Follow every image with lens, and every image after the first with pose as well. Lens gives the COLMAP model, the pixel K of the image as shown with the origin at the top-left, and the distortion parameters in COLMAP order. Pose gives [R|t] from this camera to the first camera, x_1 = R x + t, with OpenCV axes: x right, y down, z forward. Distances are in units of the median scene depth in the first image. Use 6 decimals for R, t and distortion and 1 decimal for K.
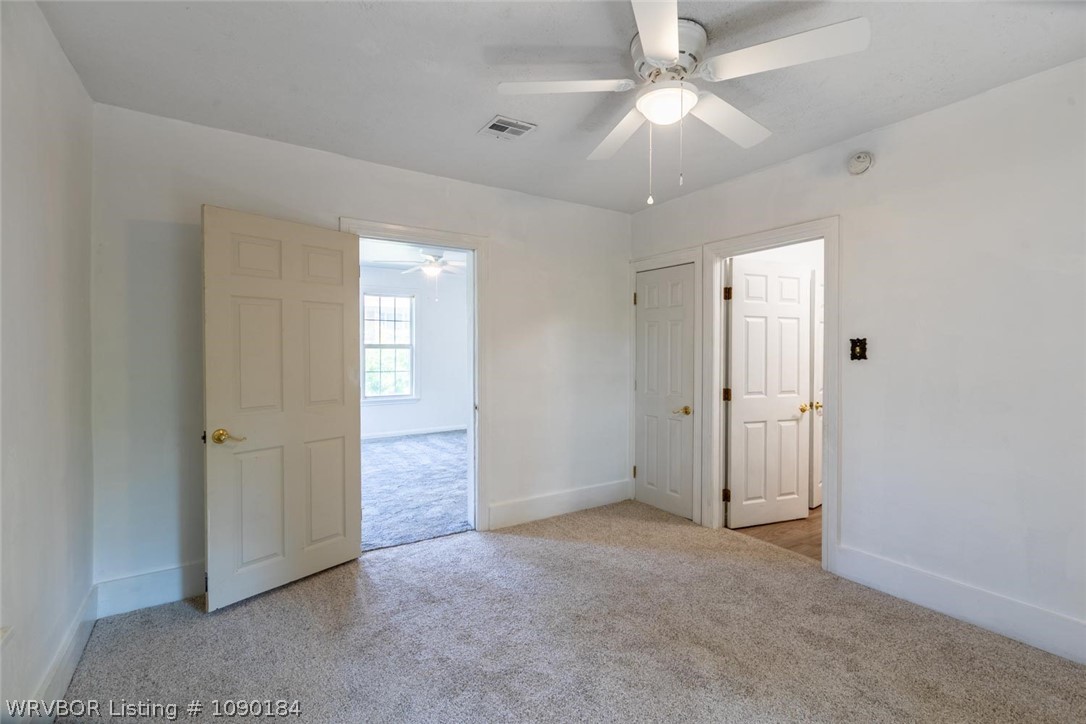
lens RADIAL K [[510.3, 0, 542.7], [0, 510.3, 345.5], [0, 0, 1]] dist [-0.002859, -0.000350]
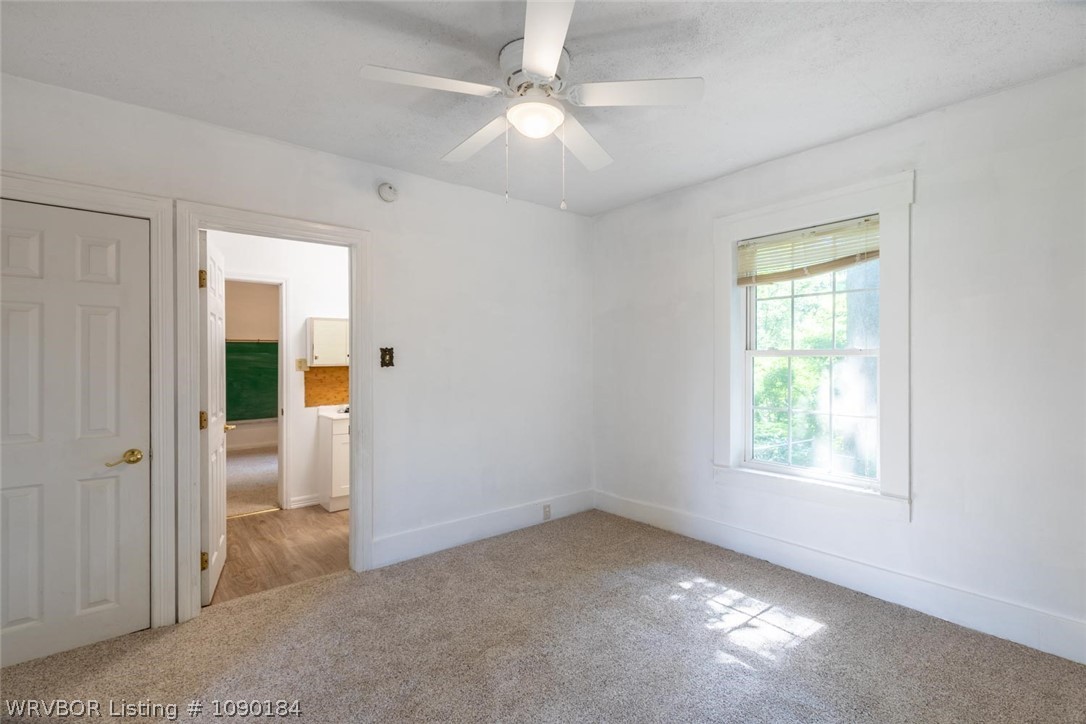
lens RADIAL K [[486.8, 0, 579.2], [0, 486.8, 366.0], [0, 0, 1]] dist [0.000545, 0.000165]
pose [[-0.150878, -0.003671, 0.988546, -0.501130], [0.002189, 0.999989, 0.004047, 0.023068], [-0.988550, 0.002775, -0.150869, 0.740229]]
